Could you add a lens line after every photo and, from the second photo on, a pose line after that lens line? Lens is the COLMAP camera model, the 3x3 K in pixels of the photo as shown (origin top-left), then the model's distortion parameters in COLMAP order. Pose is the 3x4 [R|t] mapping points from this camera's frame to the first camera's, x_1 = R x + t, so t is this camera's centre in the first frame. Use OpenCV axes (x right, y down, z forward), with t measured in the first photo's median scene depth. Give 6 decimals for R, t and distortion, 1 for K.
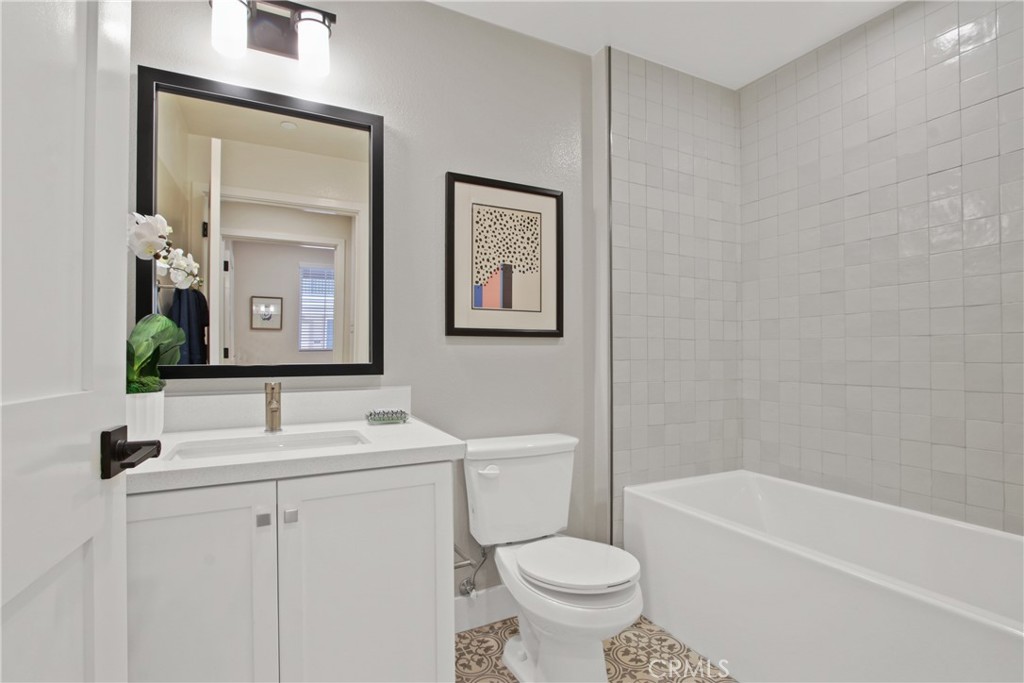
lens RADIAL K [[484.2, 0, 514.0], [0, 484.2, 344.0], [0, 0, 1]] dist [0.001932, -0.000134]
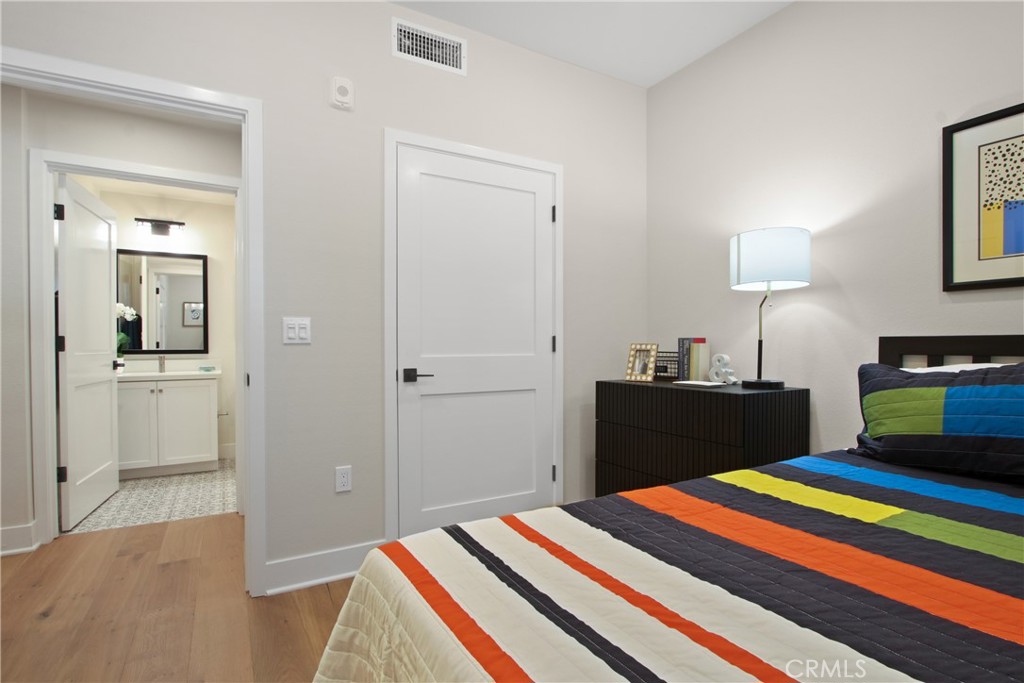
lens RADIAL K [[502.6, 0, 509.2], [0, 502.6, 345.8], [0, 0, 1]] dist [-0.002678, -0.000130]
pose [[0.999062, 0.002446, 0.043222, 1.416211], [-0.003455, 0.999723, 0.023286, -0.055784], [-0.043153, -0.023413, 0.998794, -2.040393]]
